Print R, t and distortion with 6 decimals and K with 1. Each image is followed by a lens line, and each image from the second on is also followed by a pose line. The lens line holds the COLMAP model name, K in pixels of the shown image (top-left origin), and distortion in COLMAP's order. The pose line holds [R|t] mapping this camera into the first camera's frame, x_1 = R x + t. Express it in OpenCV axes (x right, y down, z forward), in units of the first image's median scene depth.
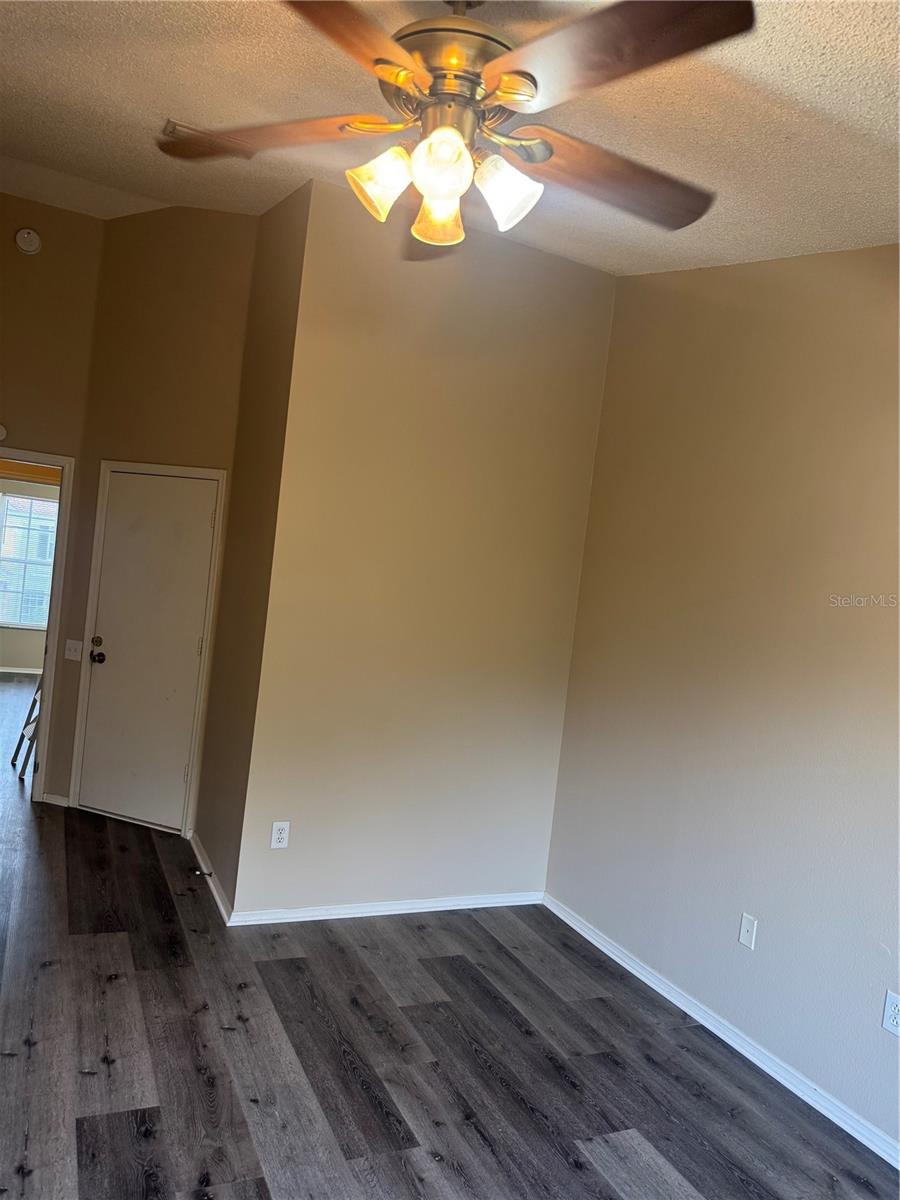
lens RADIAL K [[856.3, 0, 443.4], [0, 856.3, 608.0], [0, 0, 1]] dist [0.052462, -0.061632]
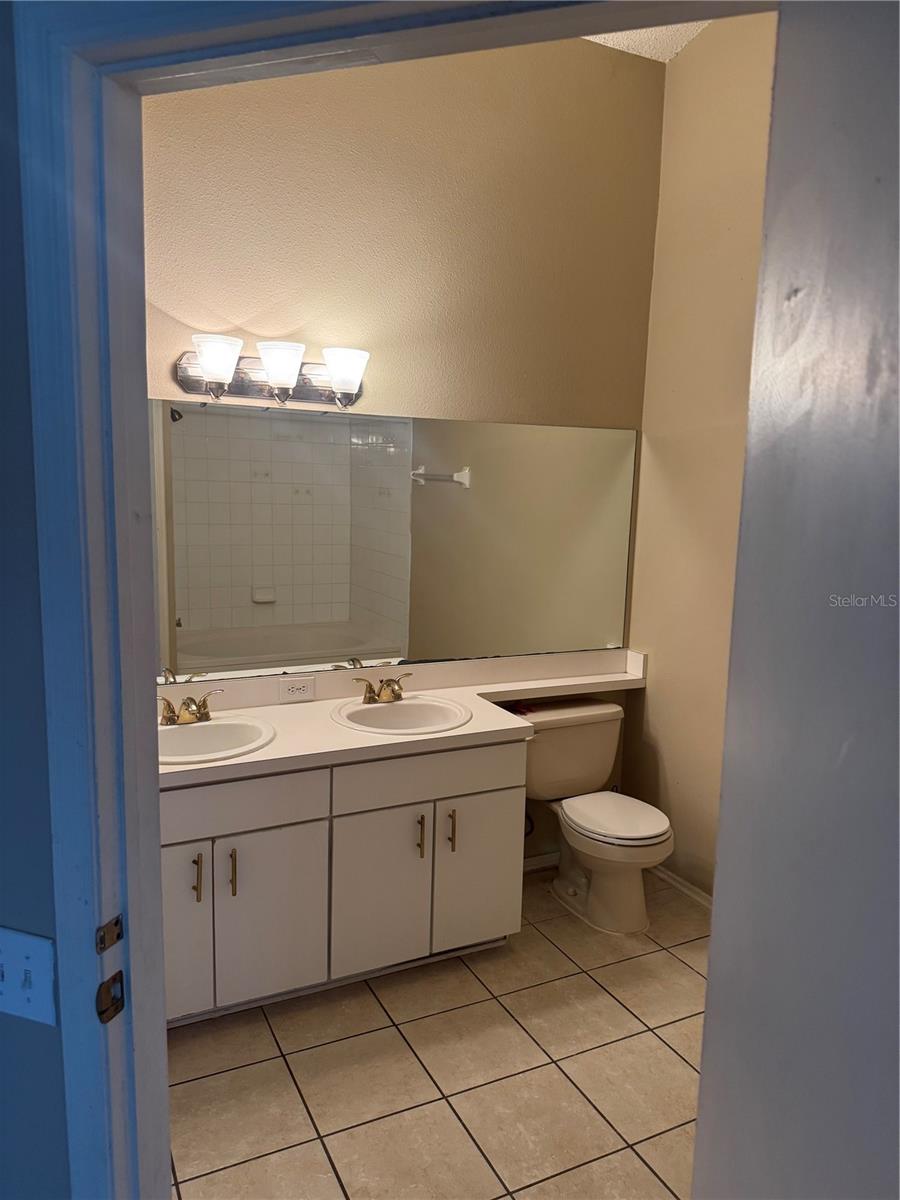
lens RADIAL K [[856.3, 0, 454.9], [0, 856.3, 596.6], [0, 0, 1]] dist [0.052462, -0.061632]
pose [[0.995026, -0.096647, 0.024139, -0.433729], [0.093401, 0.989396, 0.111231, -0.081954], [-0.034633, -0.108423, 0.993501, 1.085540]]
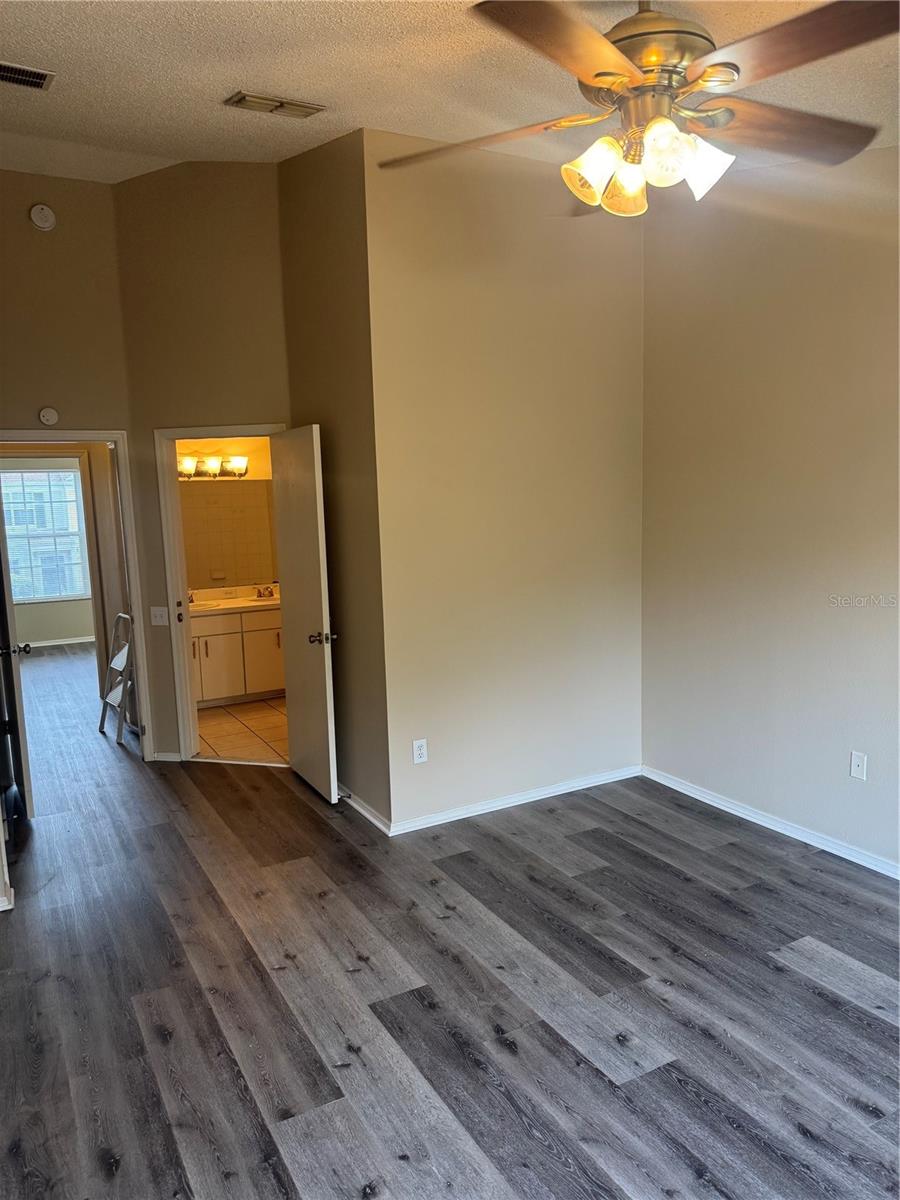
lens RADIAL K [[856.3, 0, 440.2], [0, 856.3, 605.9], [0, 0, 1]] dist [0.052462, -0.061632]
pose [[0.986758, -0.155890, 0.044805, -0.191206], [0.150087, 0.982282, 0.112232, -0.040526], [-0.061507, -0.104021, 0.992671, -0.076711]]
